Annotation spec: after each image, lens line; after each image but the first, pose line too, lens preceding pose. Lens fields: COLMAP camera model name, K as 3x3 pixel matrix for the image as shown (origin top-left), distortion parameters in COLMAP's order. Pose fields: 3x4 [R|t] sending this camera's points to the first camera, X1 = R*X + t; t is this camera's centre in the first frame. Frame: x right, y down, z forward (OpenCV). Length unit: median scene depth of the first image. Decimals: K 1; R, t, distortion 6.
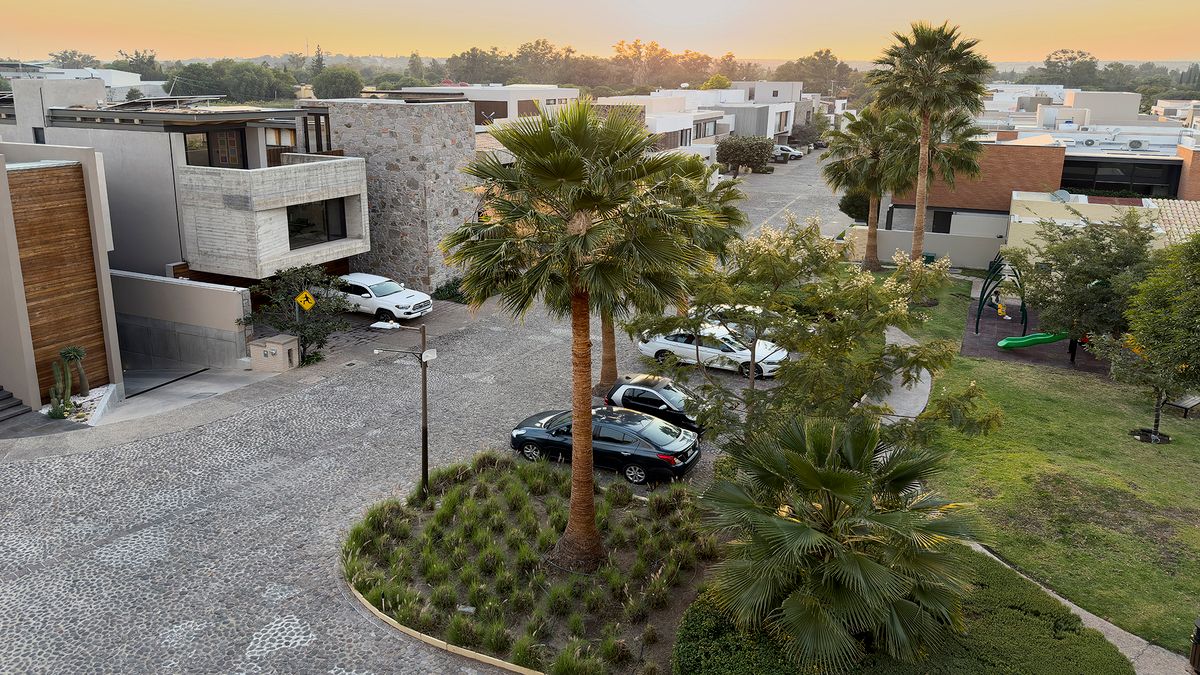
lens RADIAL K [[866.4, 0, 602.2], [0, 866.4, 318.1], [0, 0, 1]] dist [0.015130, -0.030823]
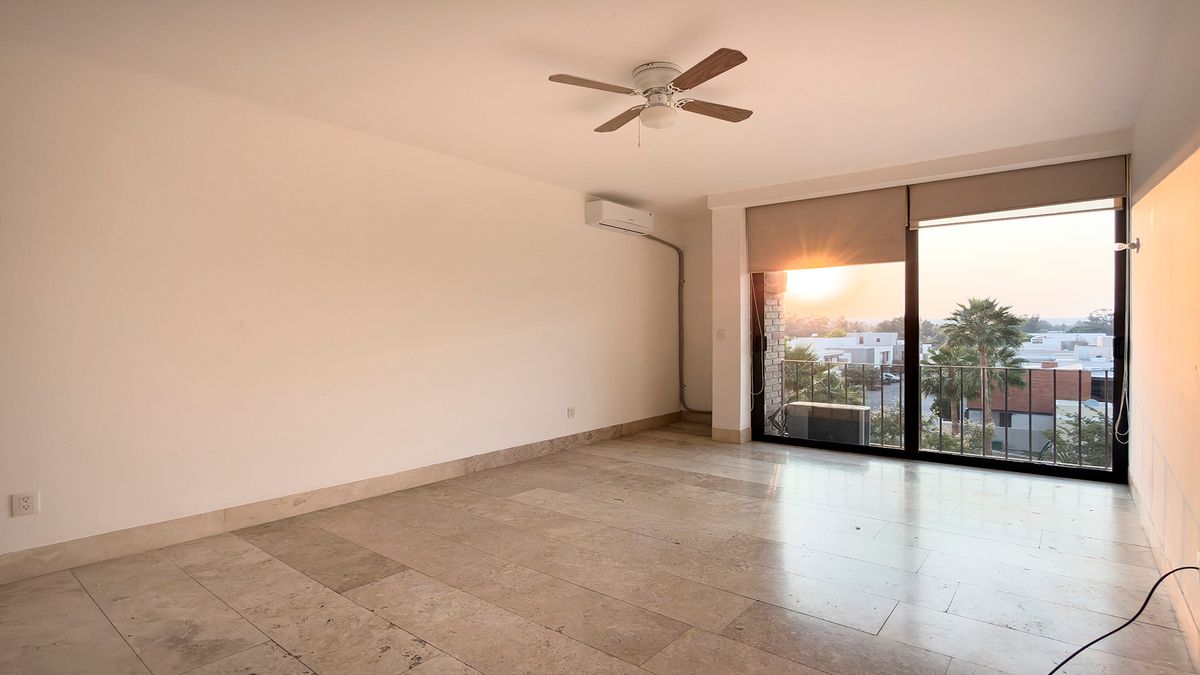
lens RADIAL K [[625.1, 0, 594.3], [0, 625.1, 334.7], [0, 0, 1]] dist [-0.000630, -0.000039]
pose [[0.973579, -0.007560, -0.228226, -0.072596], [-0.052921, 0.964772, -0.257708, 0.084078], [0.222134, 0.262977, 0.938882, -0.286990]]
